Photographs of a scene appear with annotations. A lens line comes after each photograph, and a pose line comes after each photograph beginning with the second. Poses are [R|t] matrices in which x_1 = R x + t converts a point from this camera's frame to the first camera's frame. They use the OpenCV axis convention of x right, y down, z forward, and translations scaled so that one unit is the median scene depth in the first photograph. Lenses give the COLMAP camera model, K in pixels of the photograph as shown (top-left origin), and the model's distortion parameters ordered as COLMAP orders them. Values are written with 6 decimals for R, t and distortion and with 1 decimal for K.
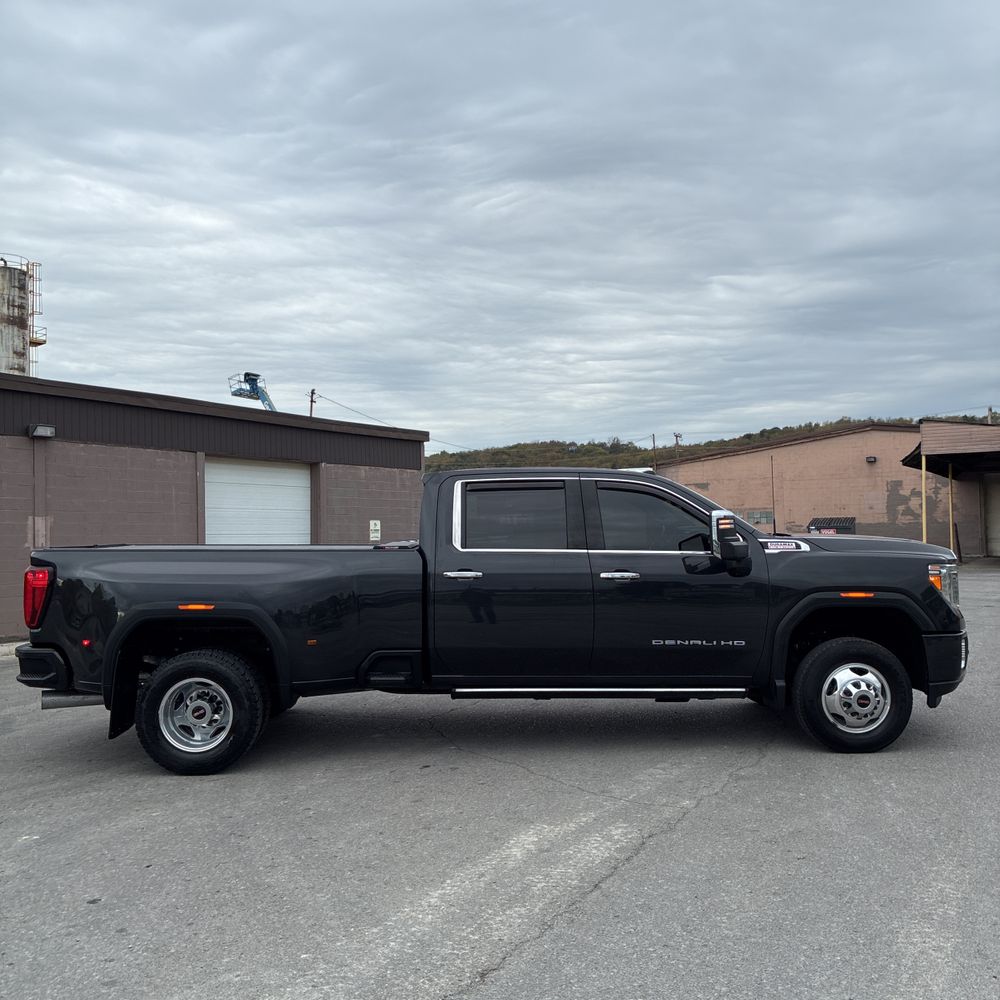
lens RADIAL K [[1053.0, 0, 501.1], [0, 1053.0, 499.7], [0, 0, 1]] dist [0.016329, -0.003218]
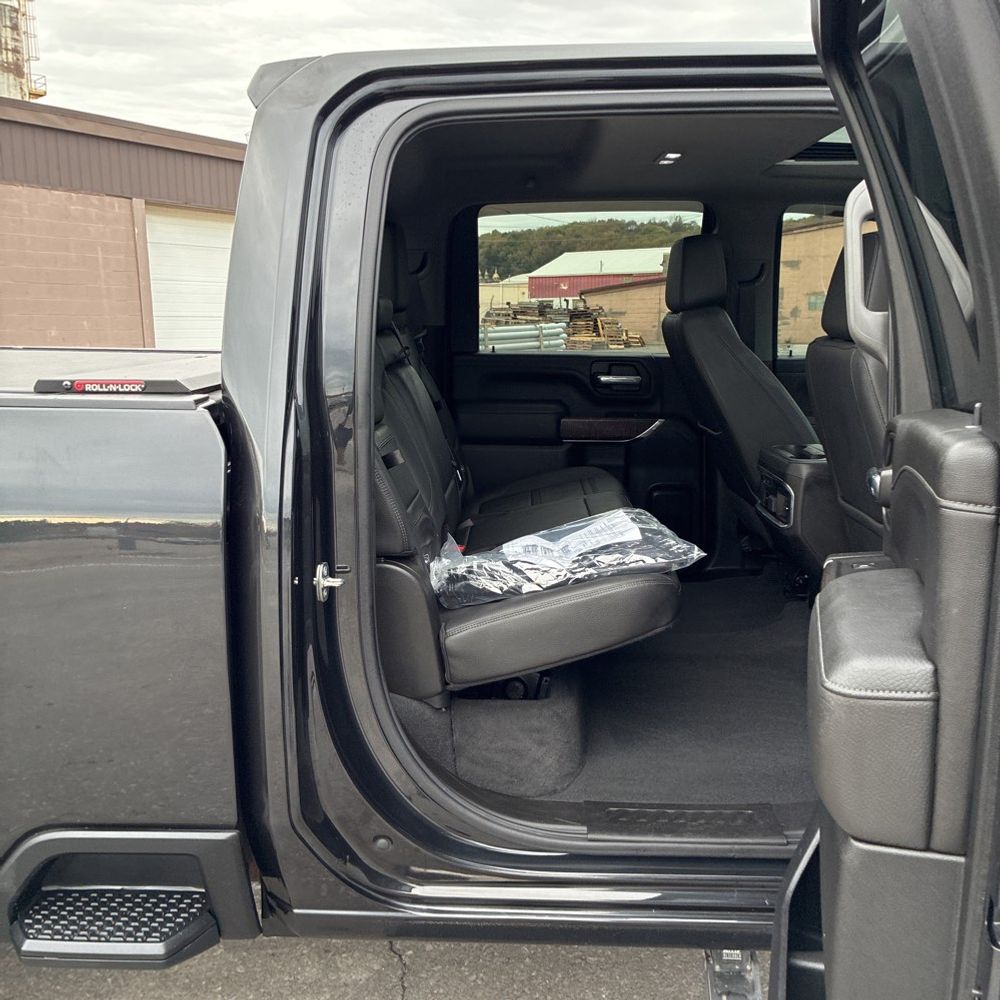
lens RADIAL K [[1025.0, 0, 501.5], [0, 1025.0, 499.9], [0, 0, 1]] dist [-0.008666, -0.008064]
pose [[0.998566, 0.017975, -0.050423, -0.001633], [-0.007065, 0.977950, 0.208719, 0.008451], [0.053063, -0.208063, 0.976675, 0.311707]]
